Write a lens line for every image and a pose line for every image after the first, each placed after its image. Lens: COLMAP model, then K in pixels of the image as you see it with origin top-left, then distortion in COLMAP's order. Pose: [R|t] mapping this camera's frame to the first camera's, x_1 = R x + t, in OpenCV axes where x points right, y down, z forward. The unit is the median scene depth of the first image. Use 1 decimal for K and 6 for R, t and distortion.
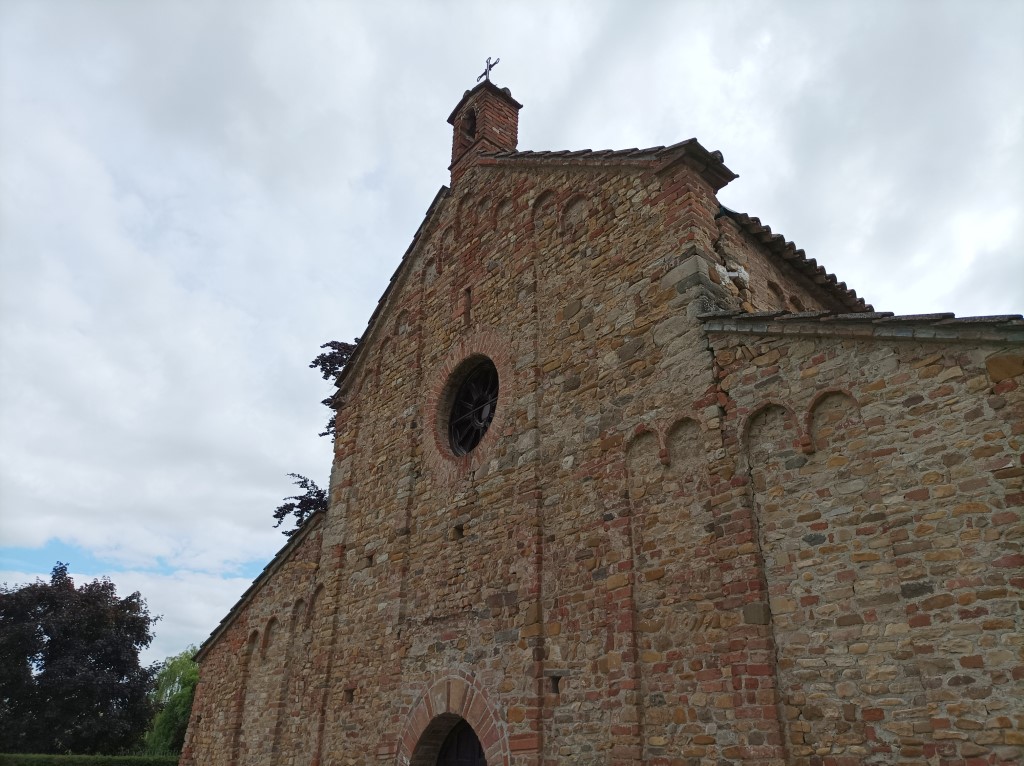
lens RADIAL K [[759.0, 0, 512.0], [0, 759.0, 383.0], [0, 0, 1]] dist [0.033325, -0.022479]
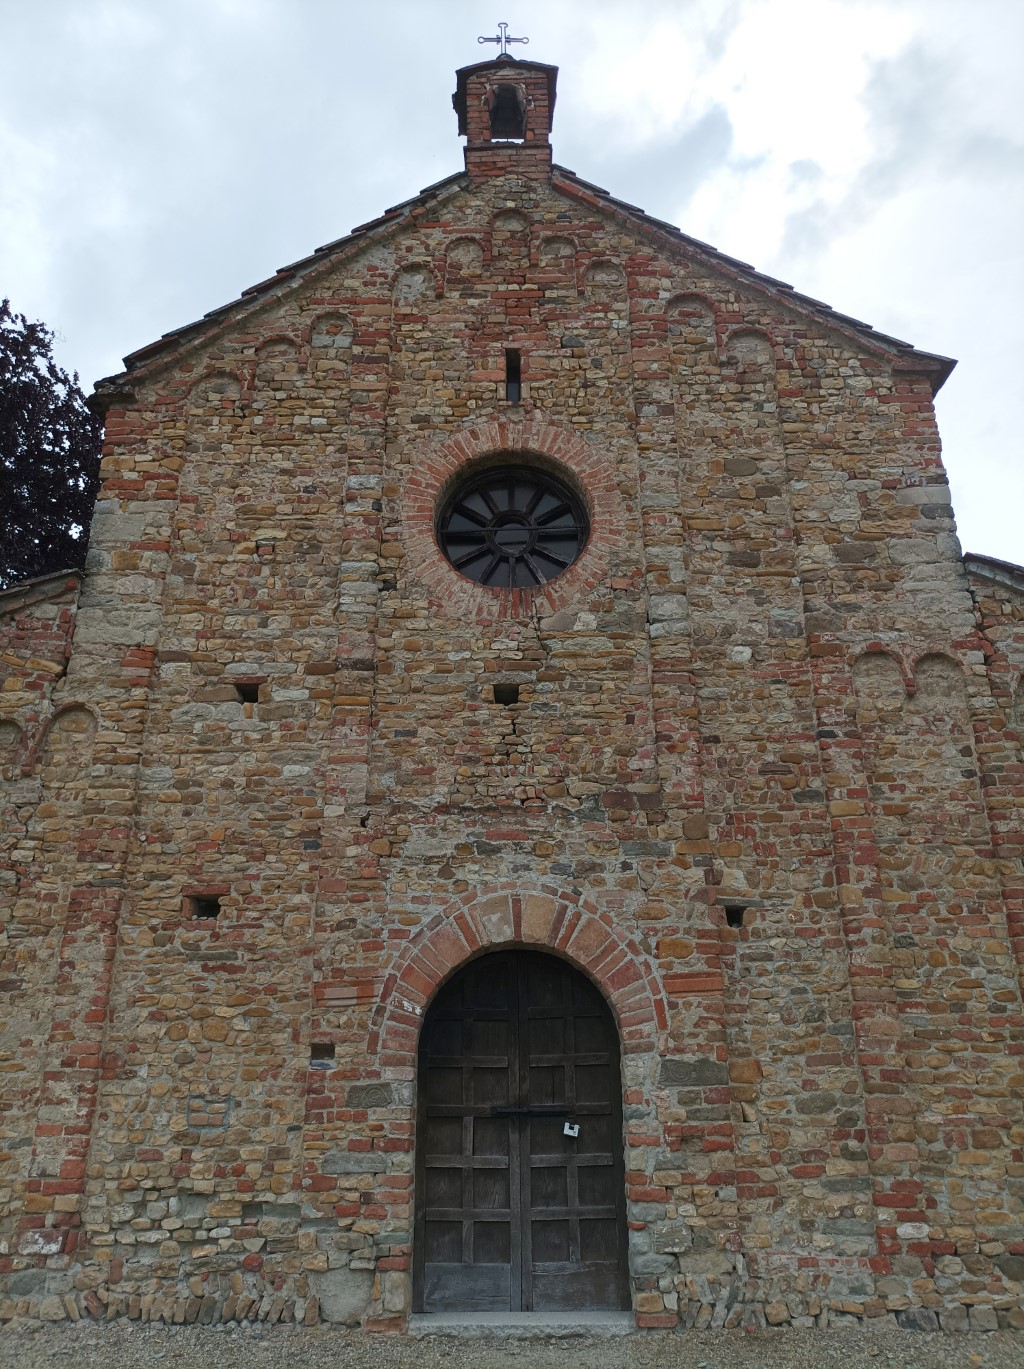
lens RADIAL K [[1014.7, 0, 515.4], [0, 1014.7, 683.4], [0, 0, 1]] dist [0.033325, -0.022479]
pose [[0.643803, 0.275795, 0.713761, -0.835533], [-0.331912, 0.941119, -0.064265, 0.284287], [-0.689458, -0.195532, 0.697435, 0.424246]]
